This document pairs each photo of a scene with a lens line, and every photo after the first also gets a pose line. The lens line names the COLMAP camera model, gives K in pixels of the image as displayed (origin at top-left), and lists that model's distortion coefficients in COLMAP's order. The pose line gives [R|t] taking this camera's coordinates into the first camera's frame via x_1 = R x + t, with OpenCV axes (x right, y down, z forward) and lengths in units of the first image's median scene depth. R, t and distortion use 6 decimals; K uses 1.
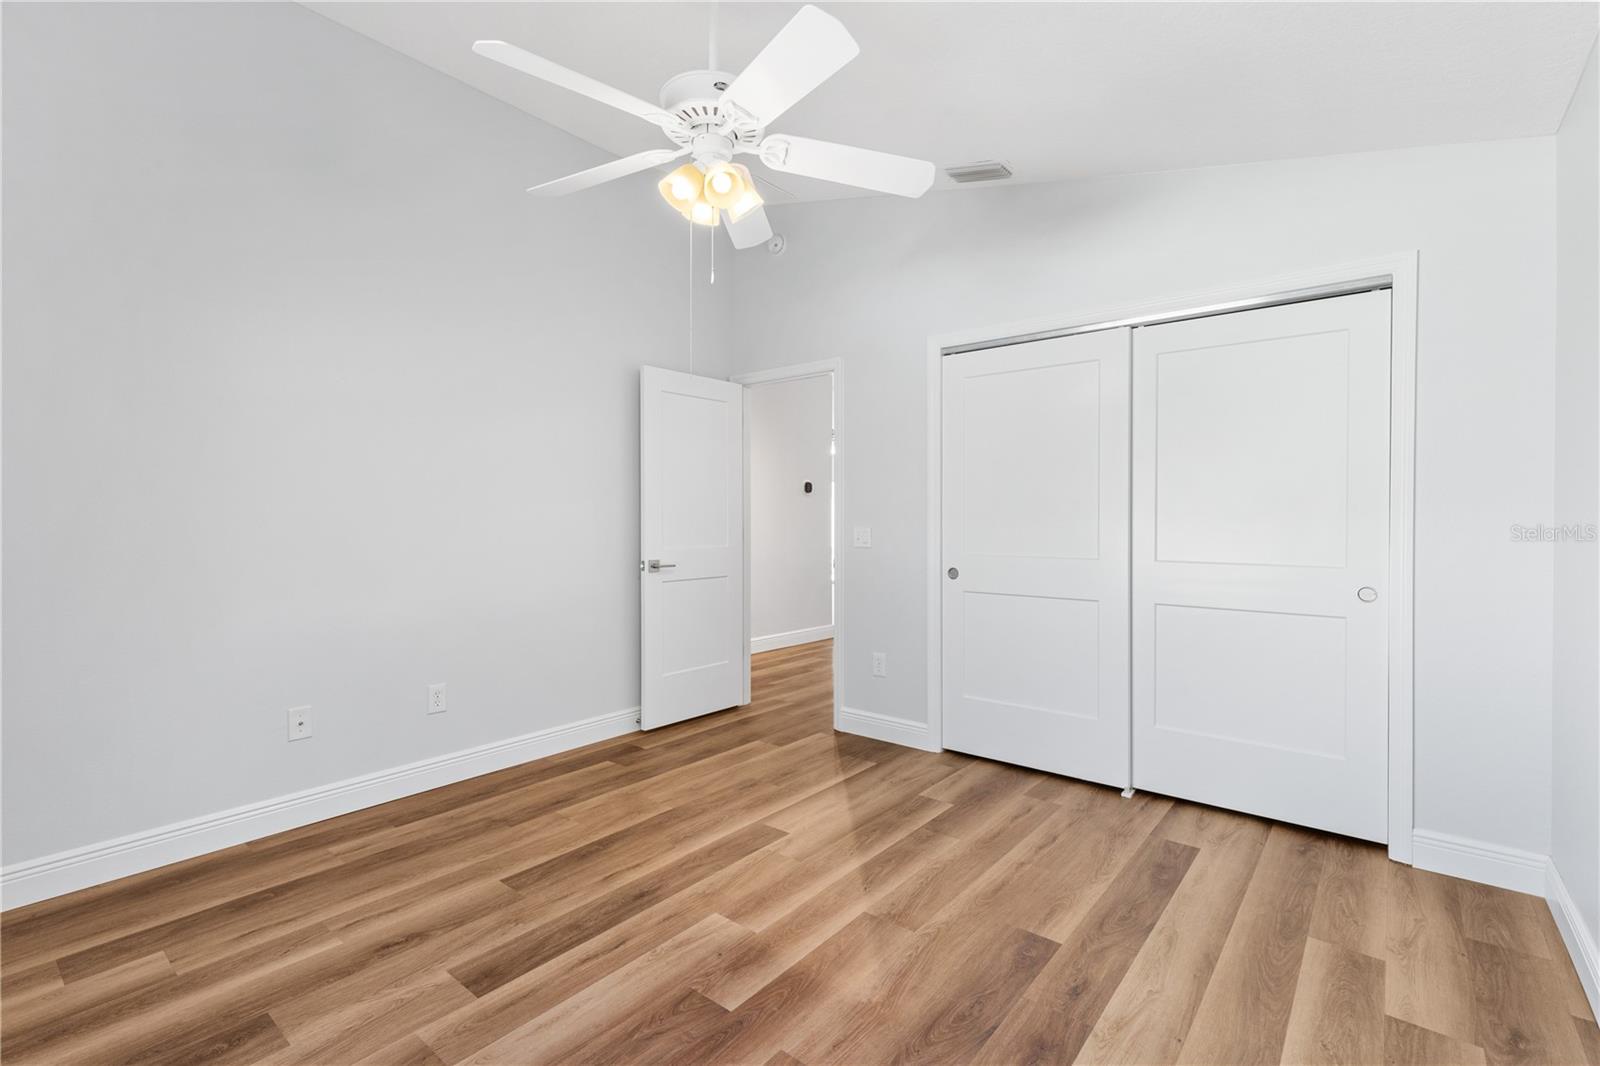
lens RADIAL K [[712.8, 0, 804.8], [0, 712.8, 523.6], [0, 0, 1]] dist [0.008246, 0.000544]
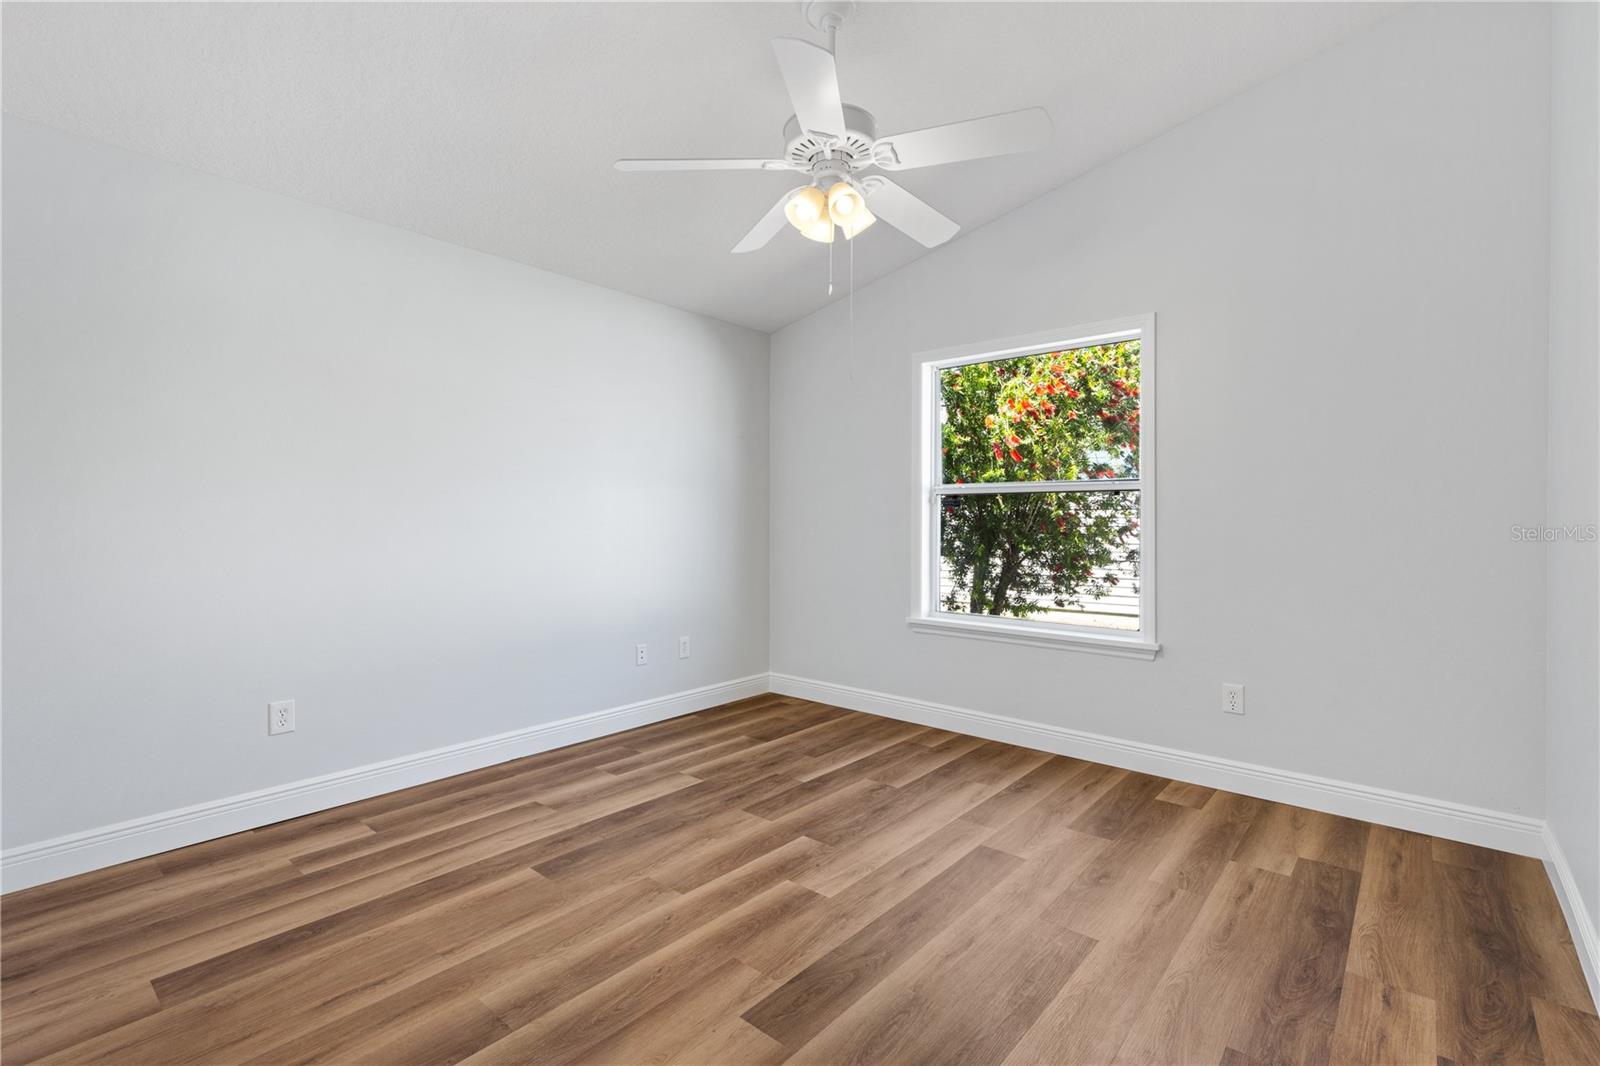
lens RADIAL K [[712.8, 0, 804.8], [0, 712.8, 523.6], [0, 0, 1]] dist [0.008246, 0.000544]
pose [[-0.999672, -0.002883, 0.025455, -0.115842], [-0.002644, 0.999952, 0.009435, 0.006041], [-0.025481, 0.009364, -0.999631, 2.040037]]
